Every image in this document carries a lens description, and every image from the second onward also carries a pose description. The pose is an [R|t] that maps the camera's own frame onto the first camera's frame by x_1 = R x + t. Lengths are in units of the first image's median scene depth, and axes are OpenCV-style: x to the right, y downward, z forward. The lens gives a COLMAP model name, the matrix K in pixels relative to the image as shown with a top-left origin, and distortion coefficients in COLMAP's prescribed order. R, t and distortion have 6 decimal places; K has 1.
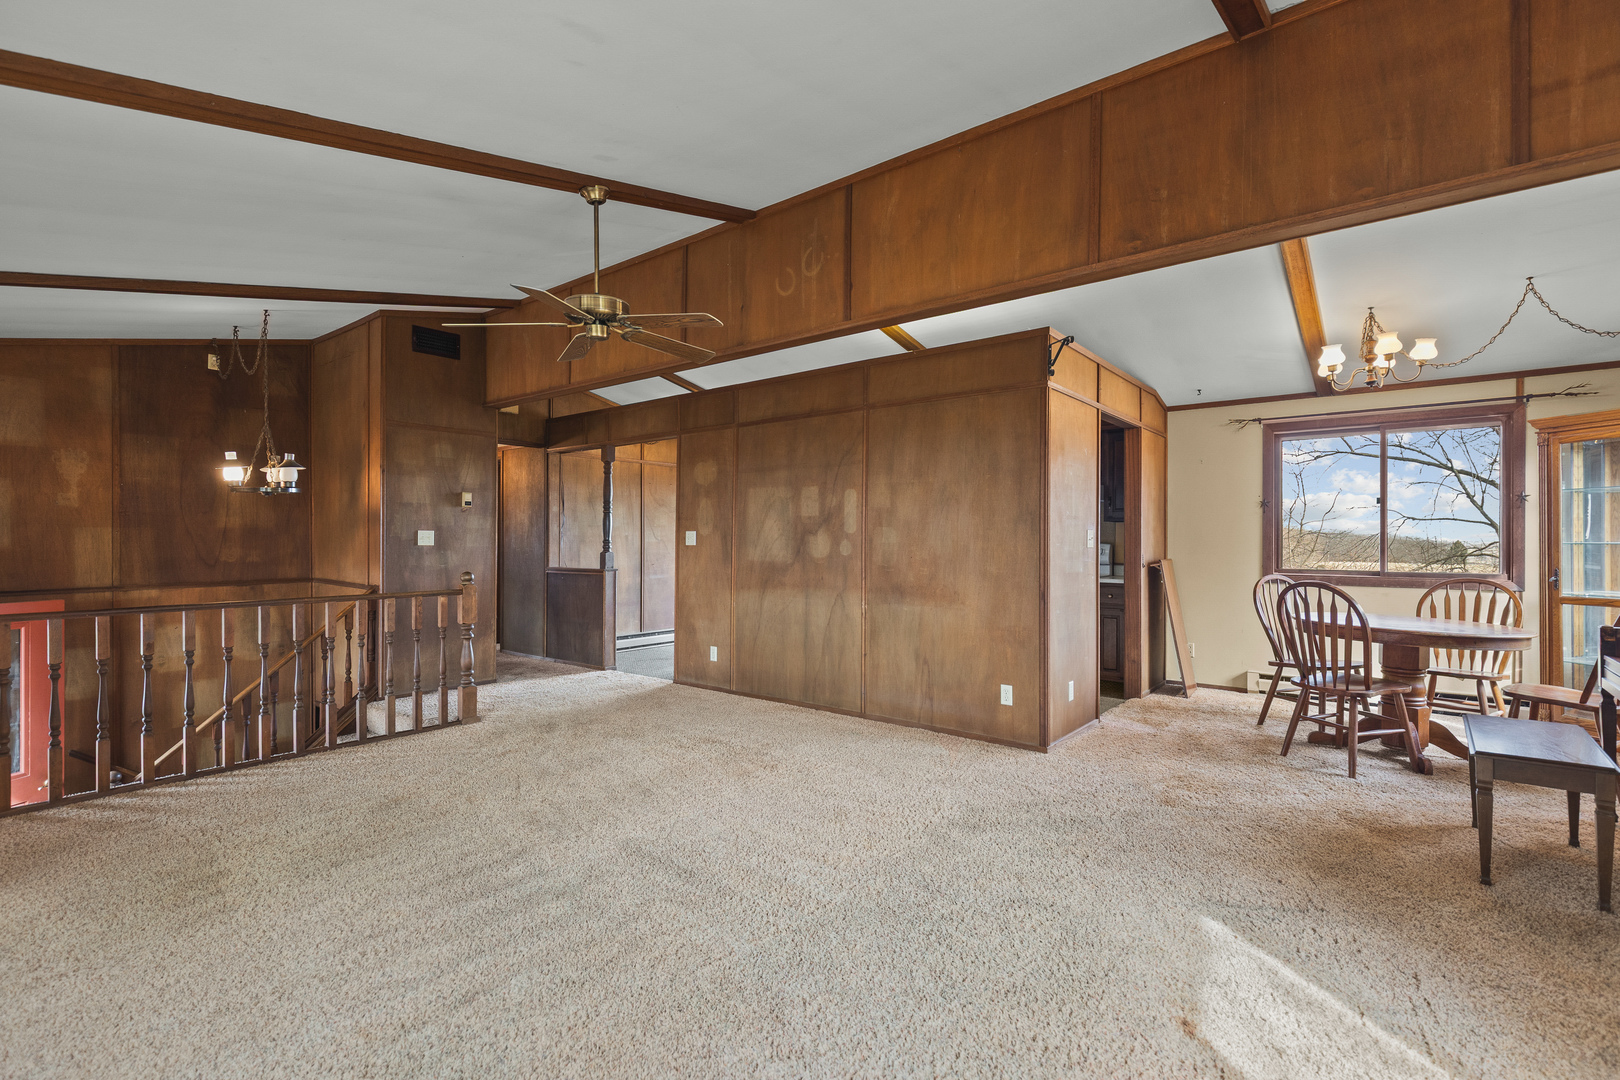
lens RADIAL K [[729.8, 0, 807.9], [0, 729.8, 538.8], [0, 0, 1]] dist [-0.002596, -0.000246]
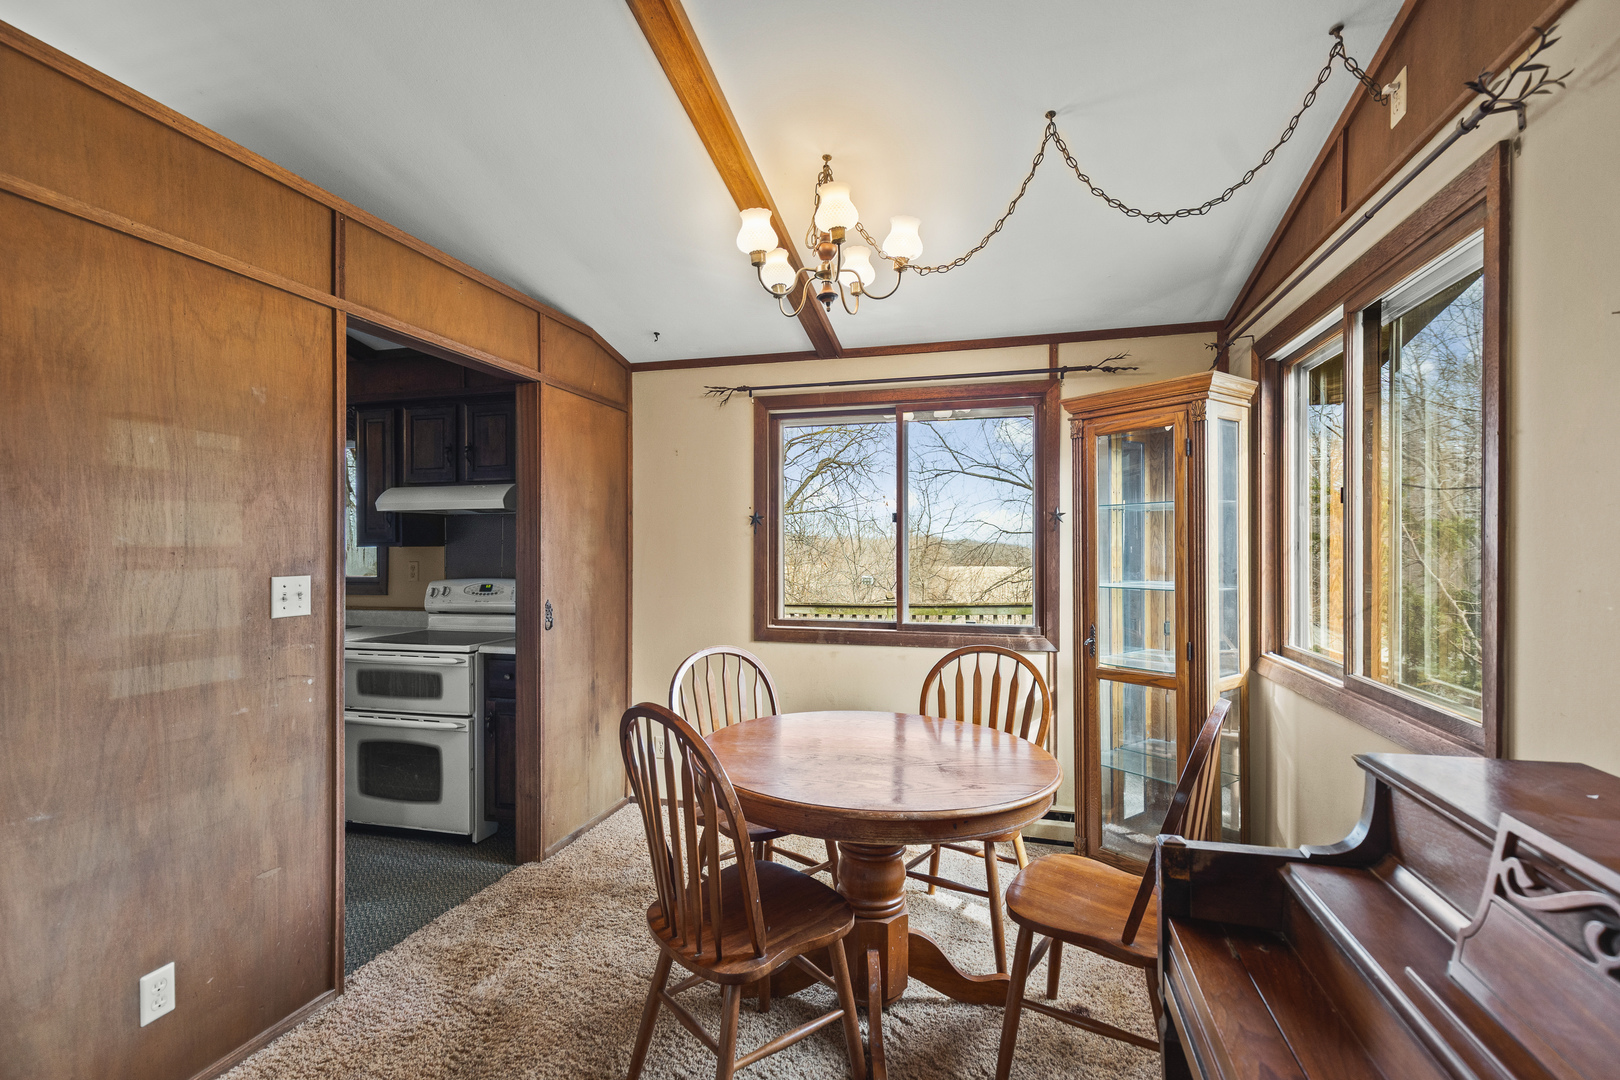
lens RADIAL K [[729.8, 0, 813.1], [0, 729.8, 545.5], [0, 0, 1]] dist [-0.002596, -0.000246]
pose [[0.912528, -0.001234, 0.409013, 0.488847], [0.001590, 0.999999, -0.000531, -0.029229], [-0.409011, 0.001135, 0.912529, 0.463753]]
